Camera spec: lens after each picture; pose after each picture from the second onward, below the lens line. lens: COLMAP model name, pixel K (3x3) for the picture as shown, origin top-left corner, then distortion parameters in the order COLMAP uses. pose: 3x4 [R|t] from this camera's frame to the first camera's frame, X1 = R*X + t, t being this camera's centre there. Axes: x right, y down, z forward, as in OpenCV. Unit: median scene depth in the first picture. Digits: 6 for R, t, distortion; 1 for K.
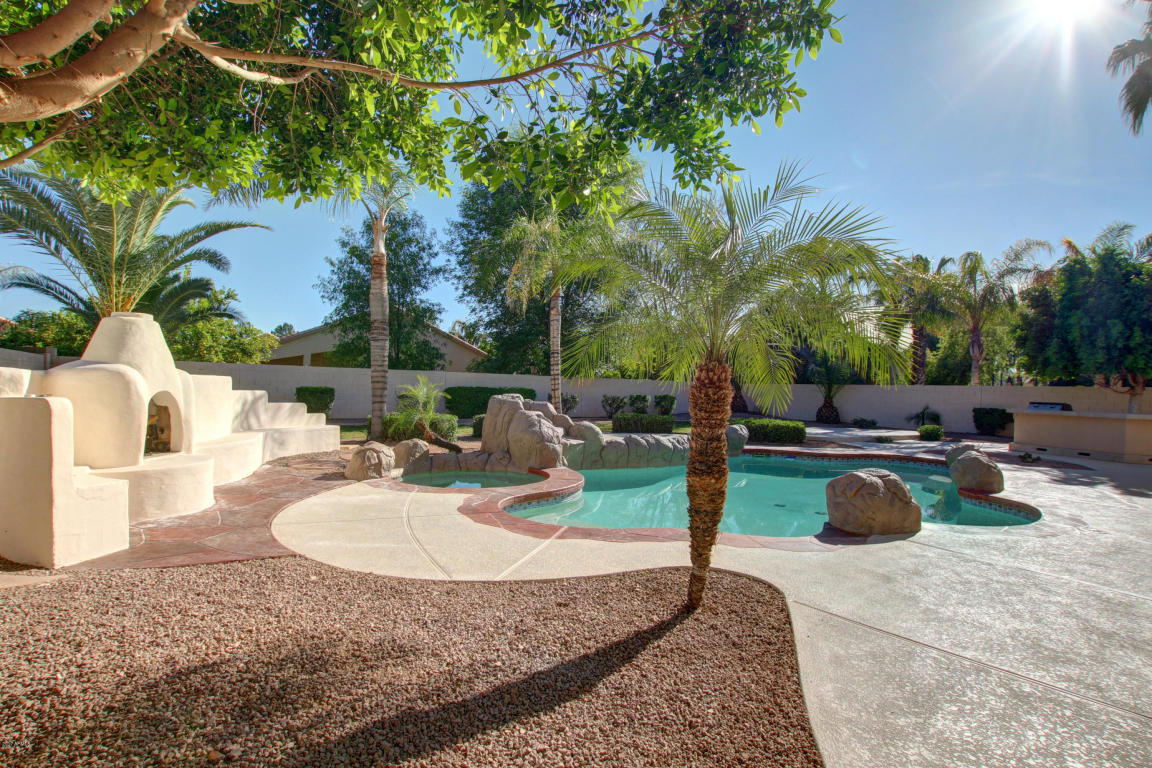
lens RADIAL K [[554.3, 0, 578.1], [0, 554.3, 385.9], [0, 0, 1]] dist [-0.028746, 0.002636]
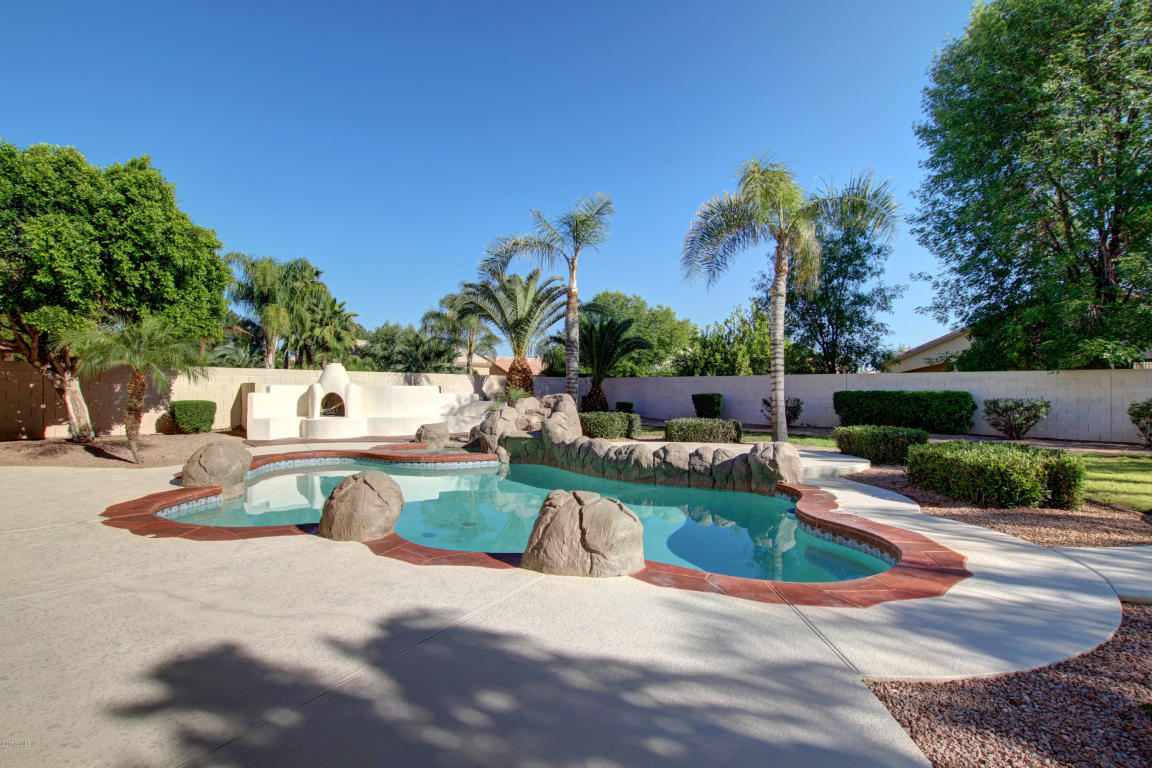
lens RADIAL K [[577.1, 0, 579.3], [0, 577.1, 394.1], [0, 0, 1]] dist [-0.030192, 0.005888]
pose [[0.156129, -0.020153, -0.987531, 0.772931], [0.003638, 0.999797, -0.019828, 0.028566], [0.987730, -0.000497, 0.156170, 0.638873]]
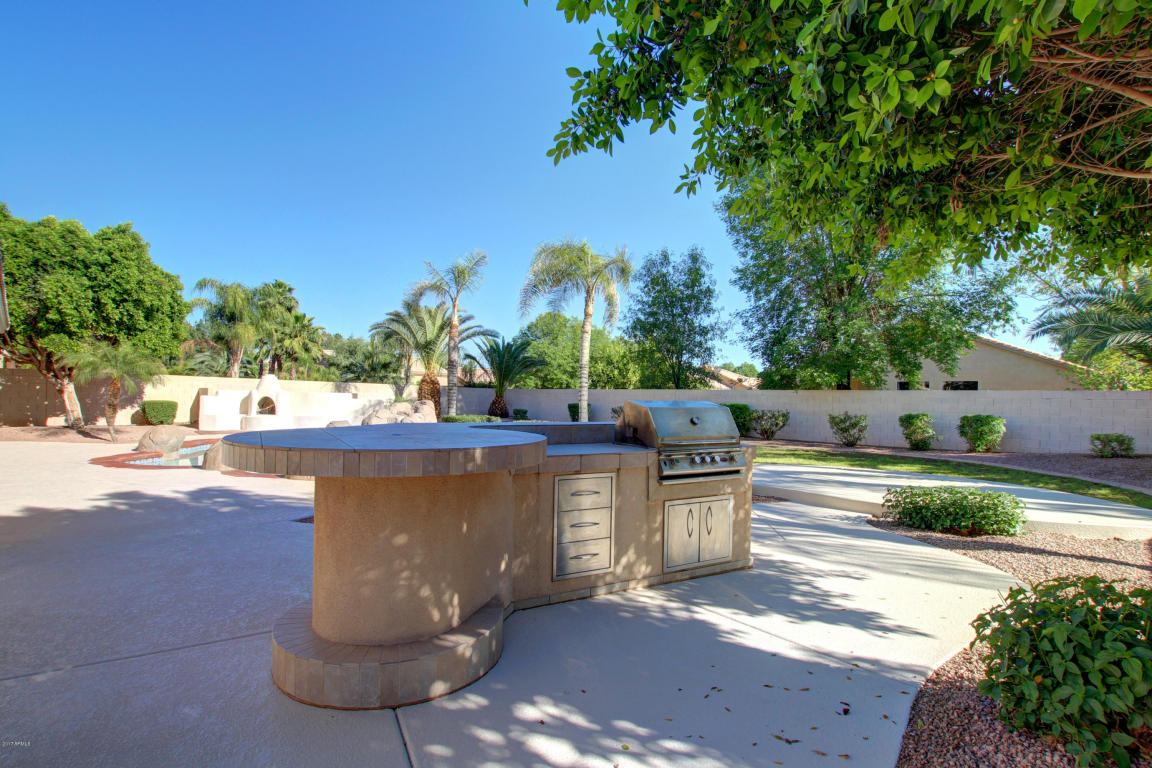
lens RADIAL K [[577.1, 0, 582.7], [0, 577.1, 394.4], [0, 0, 1]] dist [-0.030192, 0.005888]
pose [[0.190014, -0.033210, -0.981220, 1.151477], [-0.013807, 0.999239, -0.036493, 0.037102], [0.981684, 0.020482, 0.189411, 0.839126]]
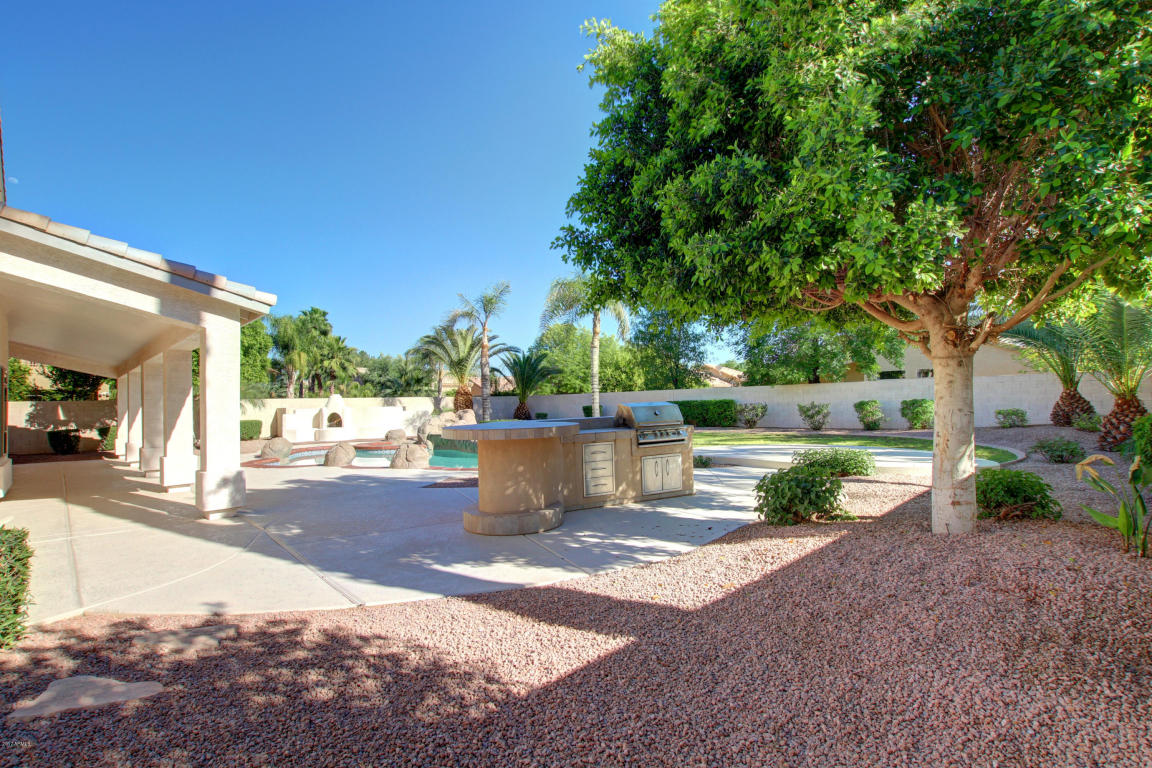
lens RADIAL K [[542.2, 0, 581.0], [0, 542.2, 397.9], [0, 0, 1]] dist [-0.029713, 0.005523]
pose [[0.164011, -0.039923, -0.985650, 1.327233], [0.034258, 0.998809, -0.034755, 0.039750], [0.985864, -0.028066, 0.165183, 0.805183]]
